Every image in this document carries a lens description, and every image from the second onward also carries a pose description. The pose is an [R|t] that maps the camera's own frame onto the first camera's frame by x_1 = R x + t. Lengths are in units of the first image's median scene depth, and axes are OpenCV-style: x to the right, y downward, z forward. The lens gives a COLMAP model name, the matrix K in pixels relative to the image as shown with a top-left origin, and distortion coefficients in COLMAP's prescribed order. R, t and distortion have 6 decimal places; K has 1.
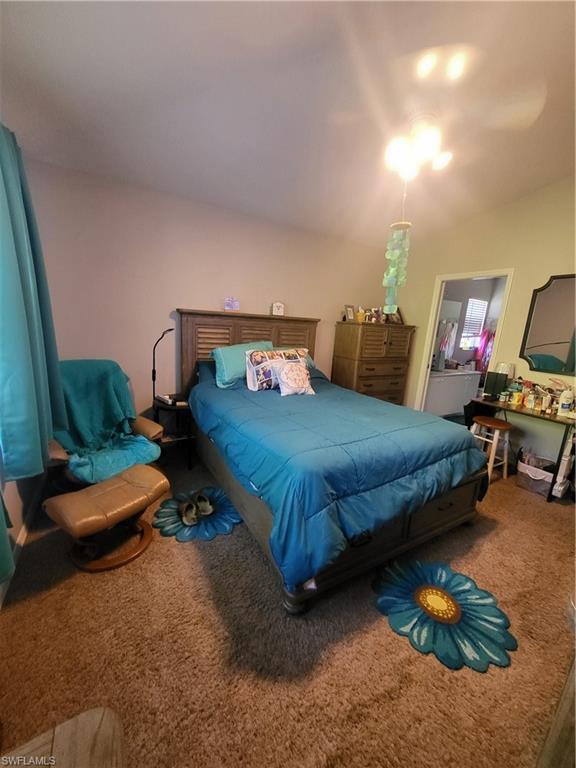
lens RADIAL K [[305.6, 0, 291.0], [0, 305.6, 387.4], [0, 0, 1]] dist [0.008732, -0.001851]
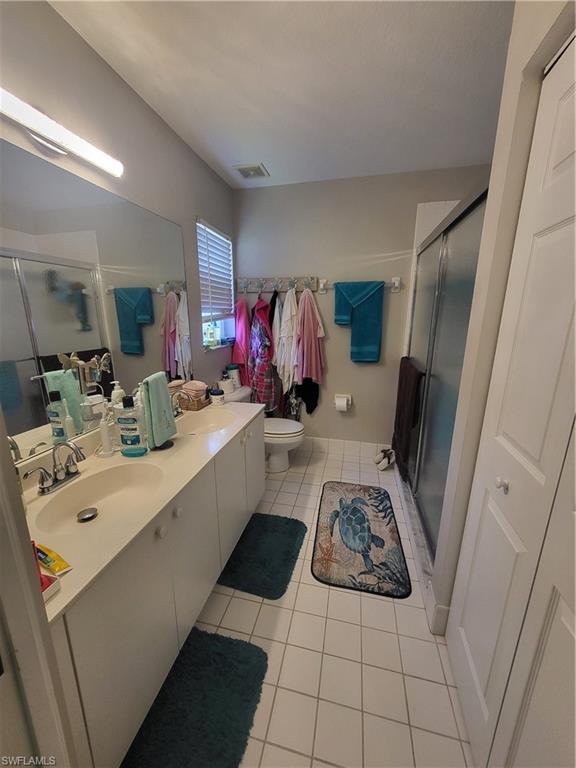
lens RADIAL K [[305.6, 0, 287.0], [0, 305.6, 386.4], [0, 0, 1]] dist [0.008732, -0.001851]
pose [[0.705121, -0.224034, 0.672765, 0.979513], [0.190065, 0.973773, 0.125065, -0.309959], [-0.683140, 0.039683, 0.729209, 1.796504]]
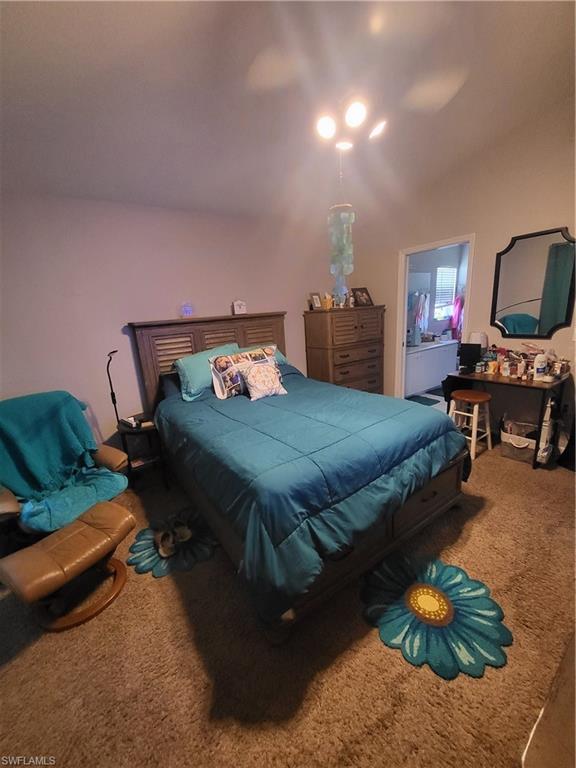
lens RADIAL K [[305.6, 0, 289.3], [0, 305.6, 388.8], [0, 0, 1]] dist [0.008732, -0.001851]
pose [[0.989487, -0.141821, 0.028308, 0.081215], [0.140523, 0.989120, 0.043532, -0.044211], [-0.034174, -0.039096, 0.998651, 0.060671]]
